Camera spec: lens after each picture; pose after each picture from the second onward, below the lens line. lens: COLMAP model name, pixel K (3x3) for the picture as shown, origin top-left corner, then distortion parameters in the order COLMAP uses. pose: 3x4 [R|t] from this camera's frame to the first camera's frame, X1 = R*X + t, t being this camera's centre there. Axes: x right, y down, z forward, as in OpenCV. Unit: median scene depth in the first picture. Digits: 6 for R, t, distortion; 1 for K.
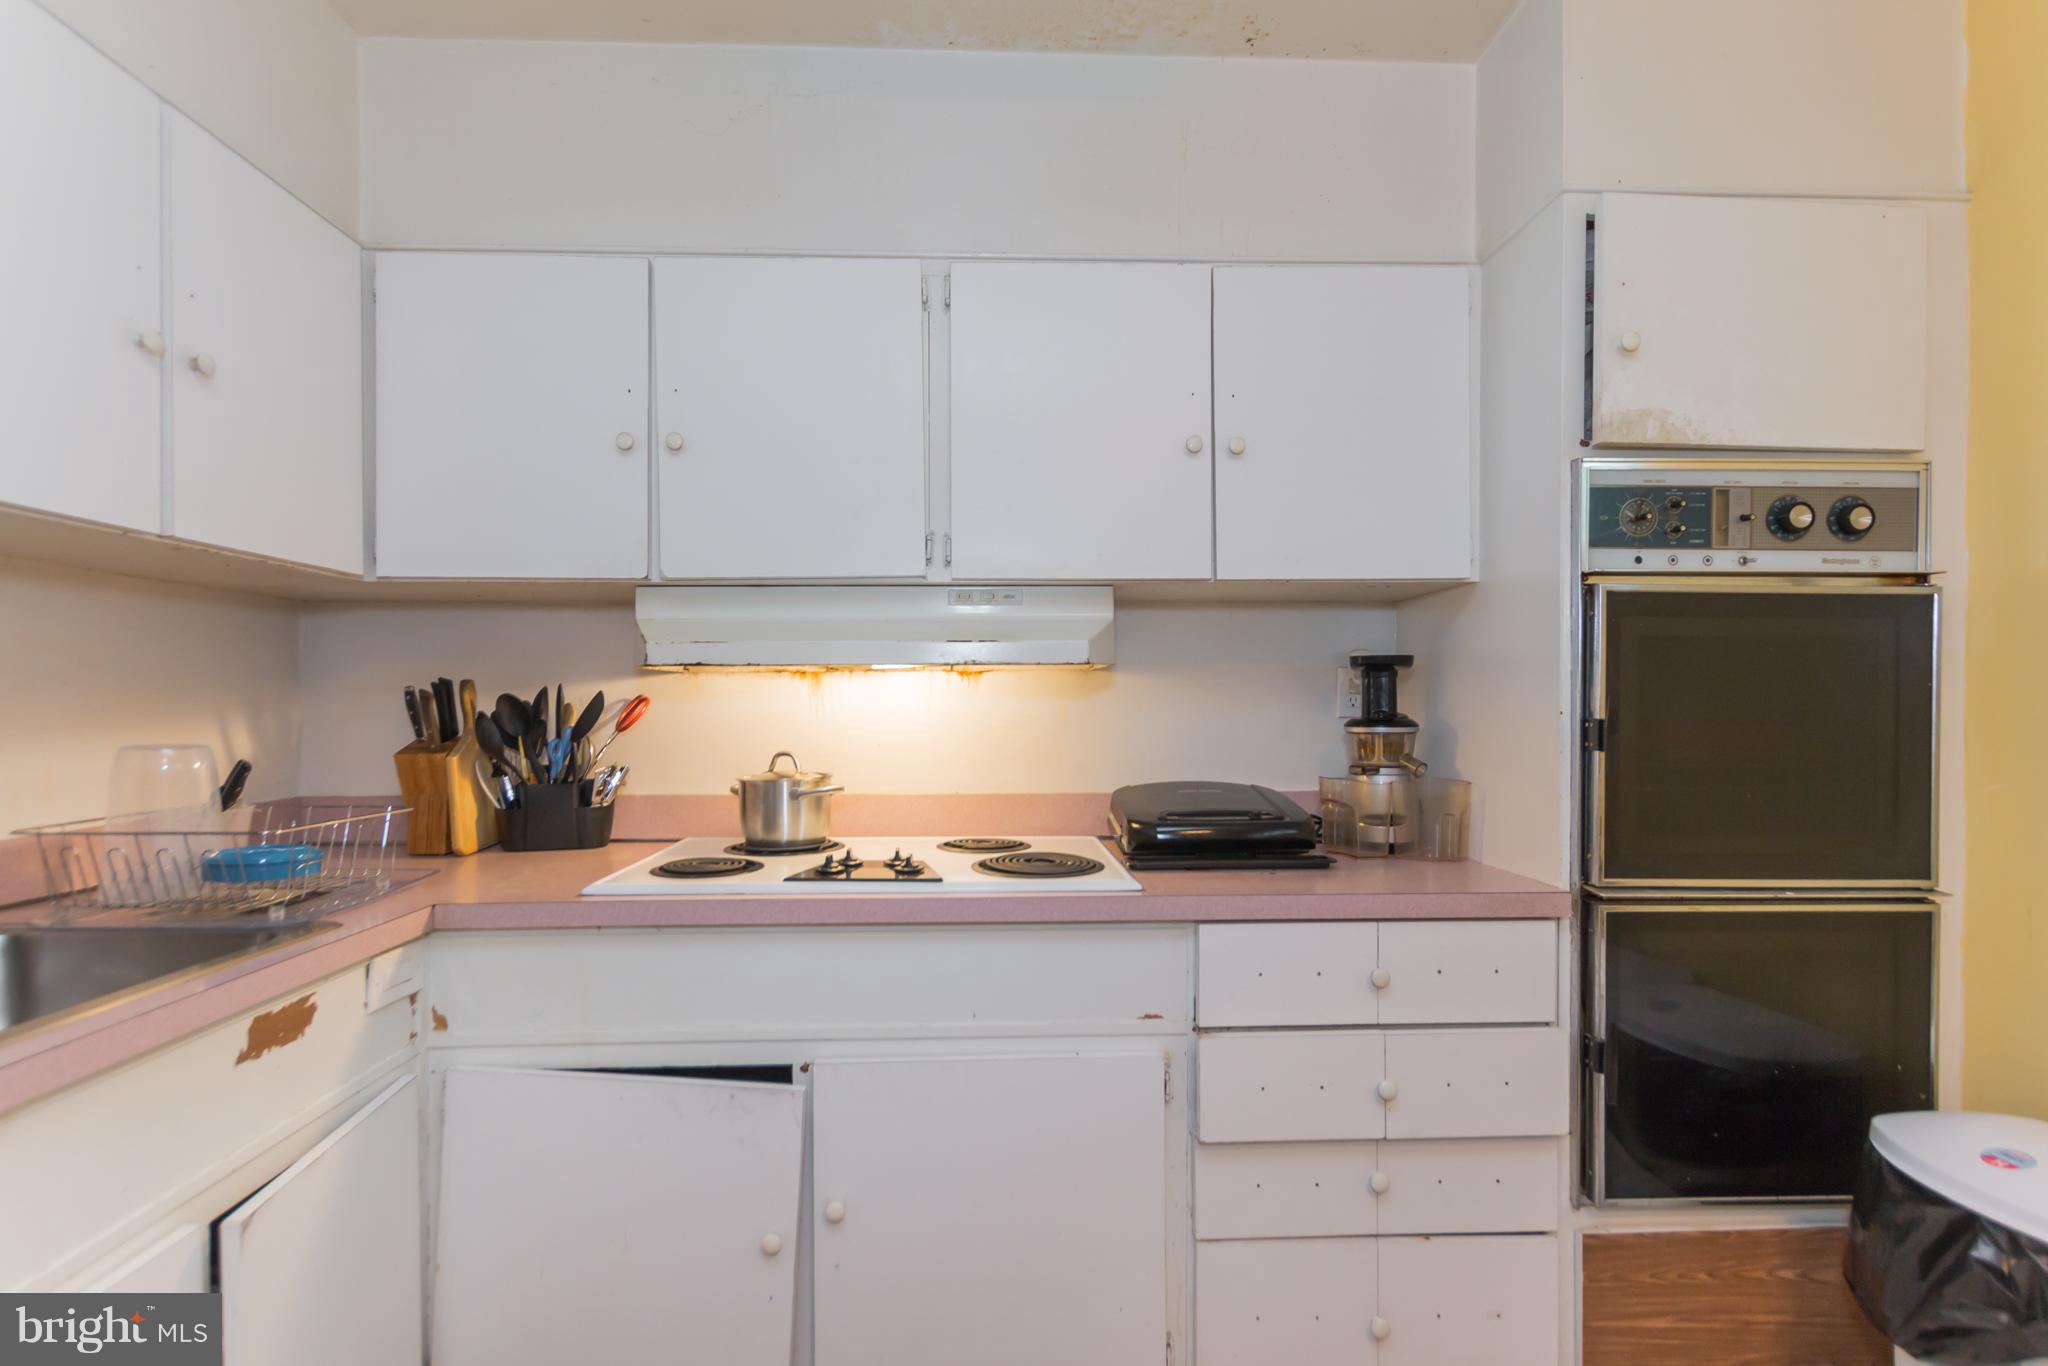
lens RADIAL K [[973.6, 0, 1025.9], [0, 973.6, 696.6], [0, 0, 1]] dist [0.004770, -0.000741]
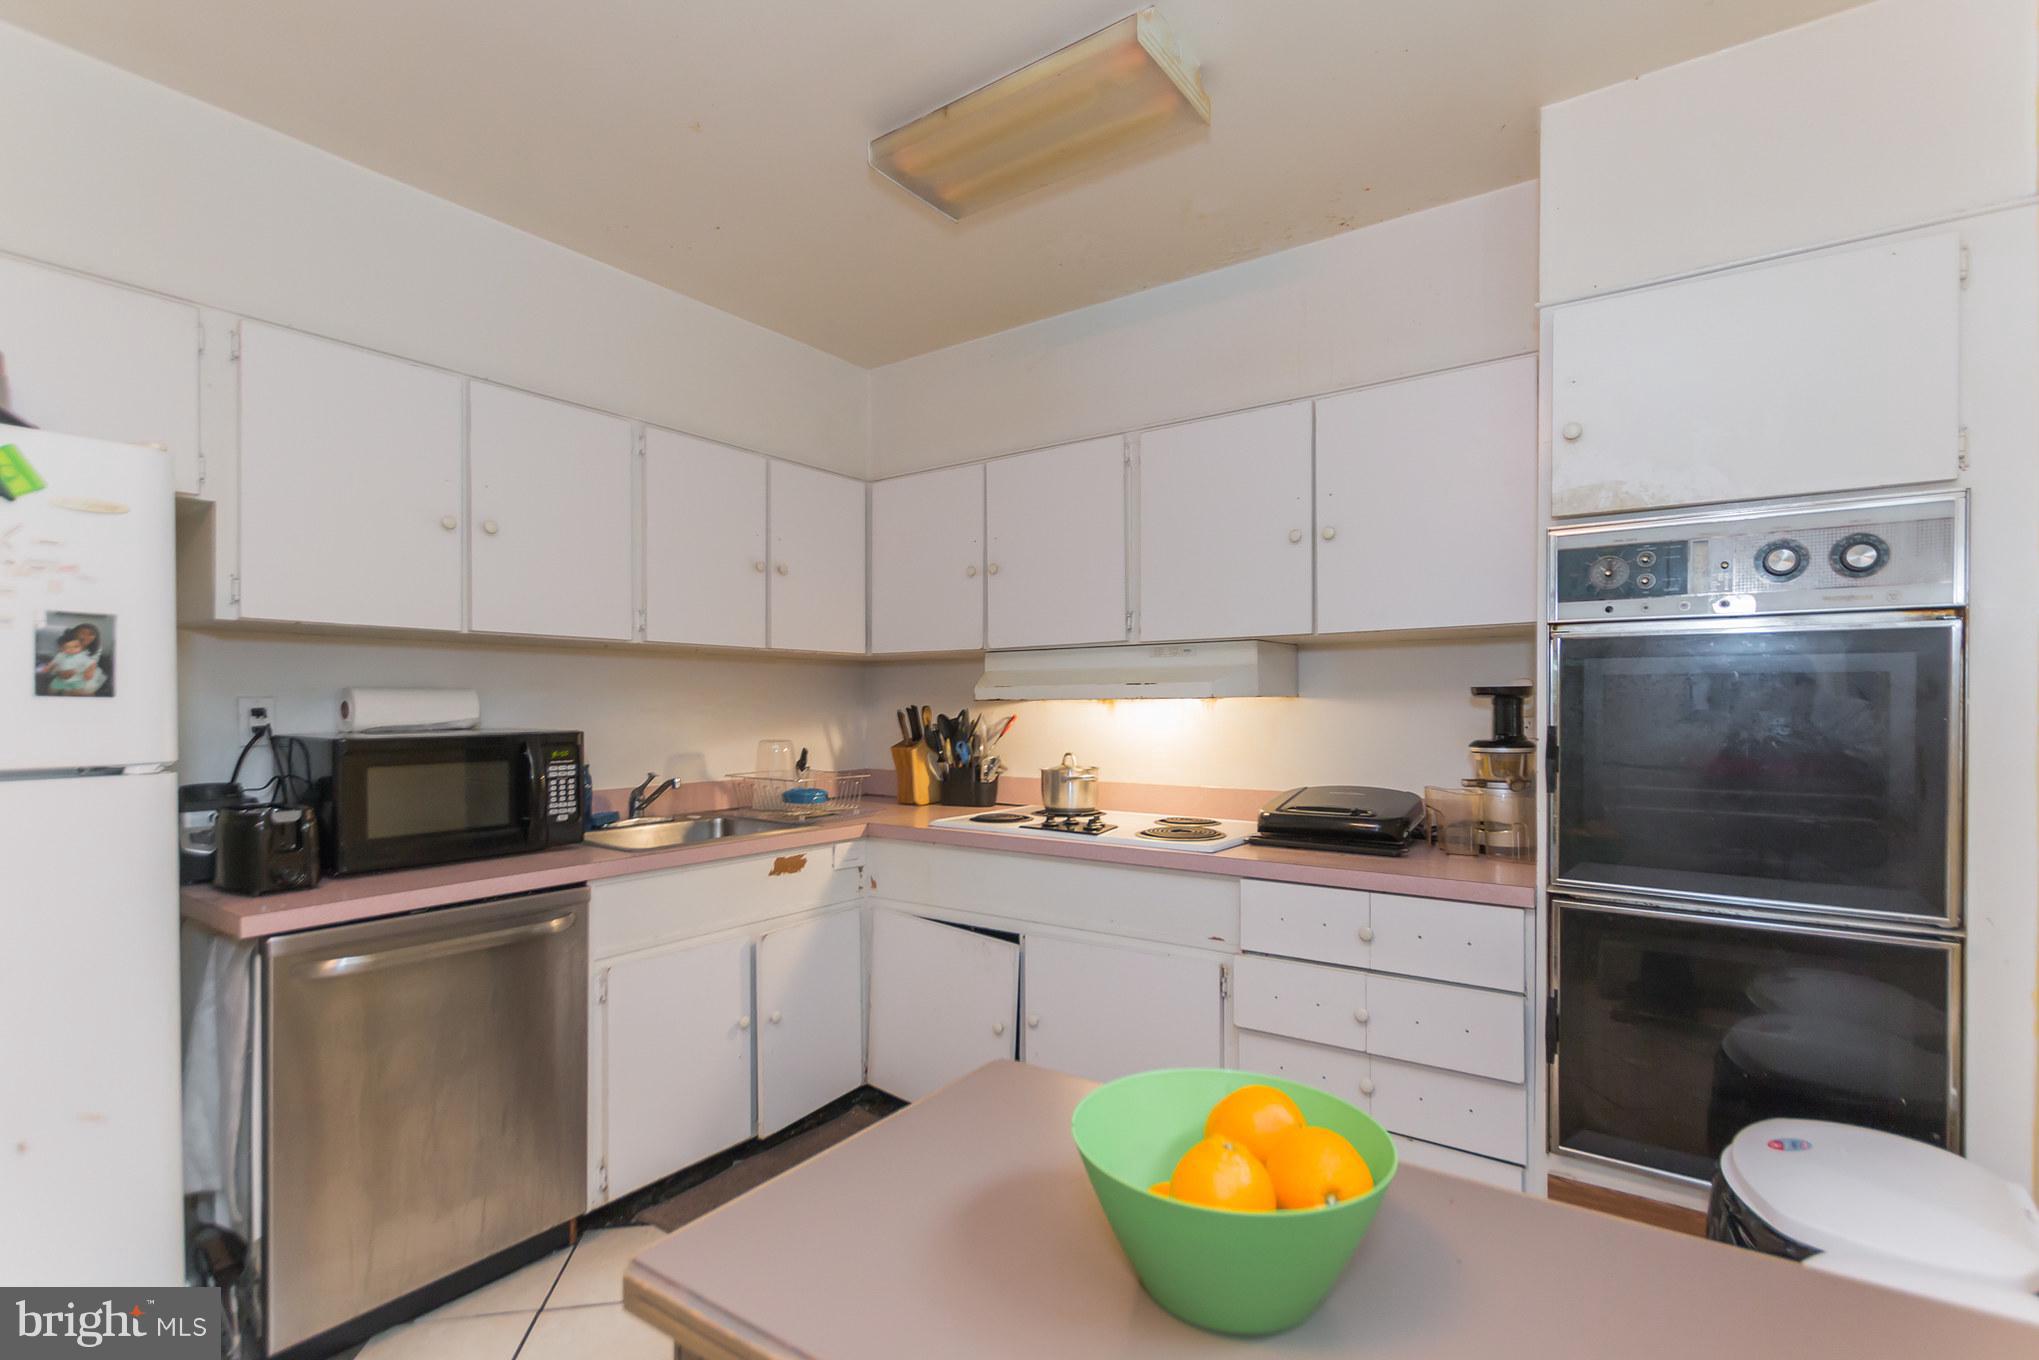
lens RADIAL K [[951.5, 0, 1012.8], [0, 951.5, 691.4], [0, 0, 1]] dist [0.002950, 0.000574]
pose [[0.791627, -0.007467, -0.610959, 0.677124], [0.000920, 0.999939, -0.011029, -0.027235], [0.611004, 0.008169, 0.791585, -0.295861]]
